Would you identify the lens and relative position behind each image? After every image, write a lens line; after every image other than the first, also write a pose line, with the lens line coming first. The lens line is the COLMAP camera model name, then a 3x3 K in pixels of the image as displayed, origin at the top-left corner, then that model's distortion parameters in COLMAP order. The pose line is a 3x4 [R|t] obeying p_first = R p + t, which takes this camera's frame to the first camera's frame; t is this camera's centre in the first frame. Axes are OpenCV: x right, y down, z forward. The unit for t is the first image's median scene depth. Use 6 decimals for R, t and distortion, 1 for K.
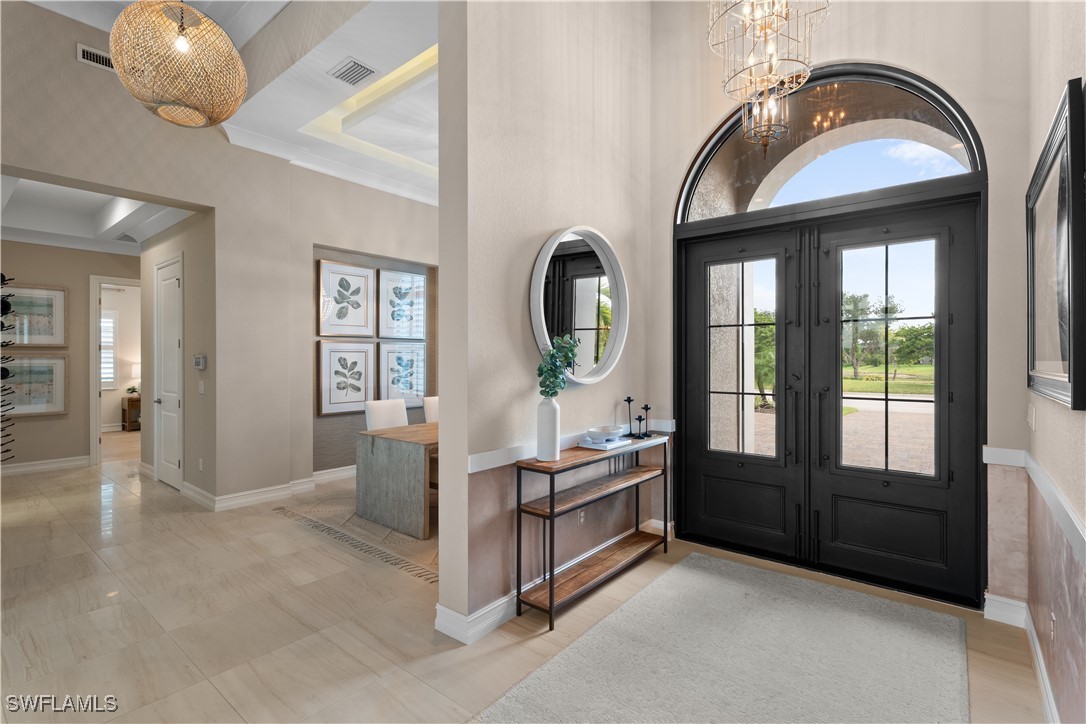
lens RADIAL K [[505.5, 0, 546.4], [0, 505.5, 360.2], [0, 0, 1]] dist [0.003910, -0.000657]
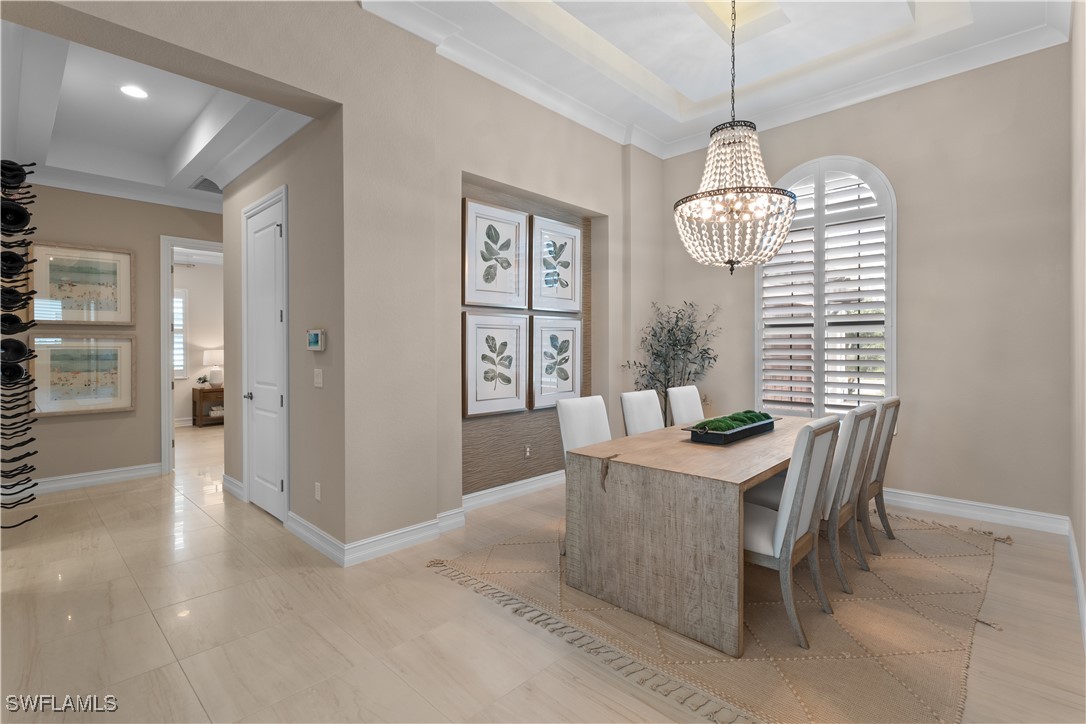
lens RADIAL K [[512.0, 0, 546.1], [0, 512.0, 349.5], [0, 0, 1]] dist [0.002747, 0.000756]
pose [[0.996692, -0.002460, -0.081238, -0.271752], [0.002551, 0.999996, 0.001008, 0.013260], [0.081235, -0.001212, 0.996694, 0.287860]]
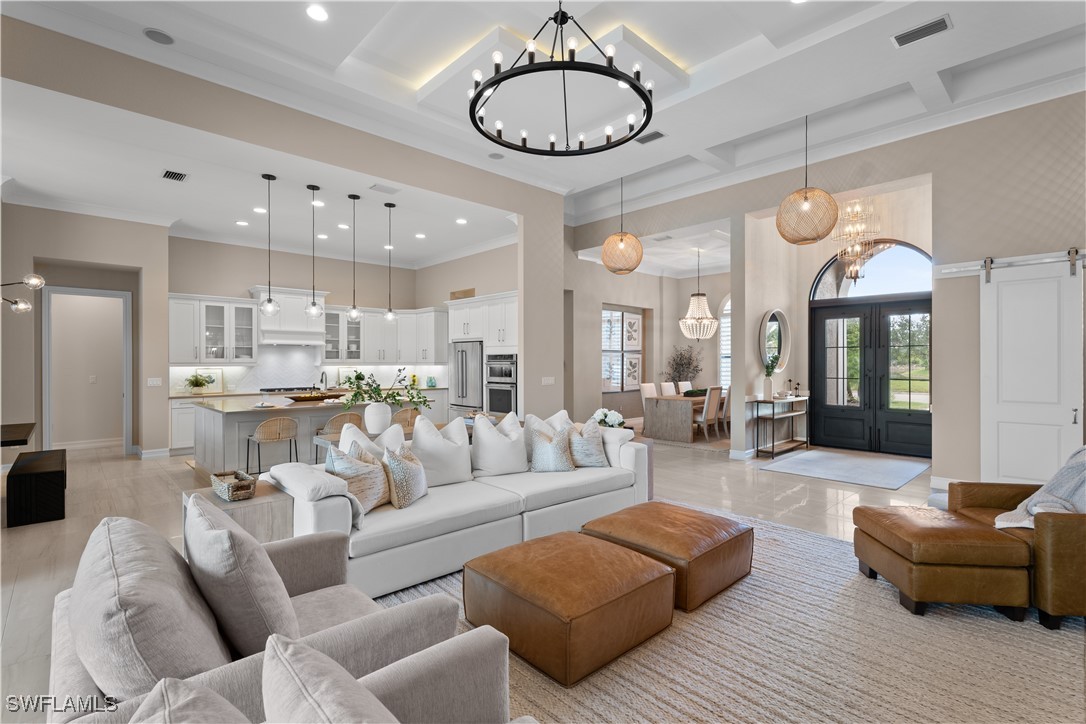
lens RADIAL K [[505.5, 0, 546.4], [0, 505.5, 360.2], [0, 0, 1]] dist [0.003910, -0.000657]
pose [[0.991381, 0.000006, -0.131009, -0.396382], [-0.001051, 0.999968, -0.007911, 0.004112], [0.131005, 0.007981, 0.991350, -0.887653]]
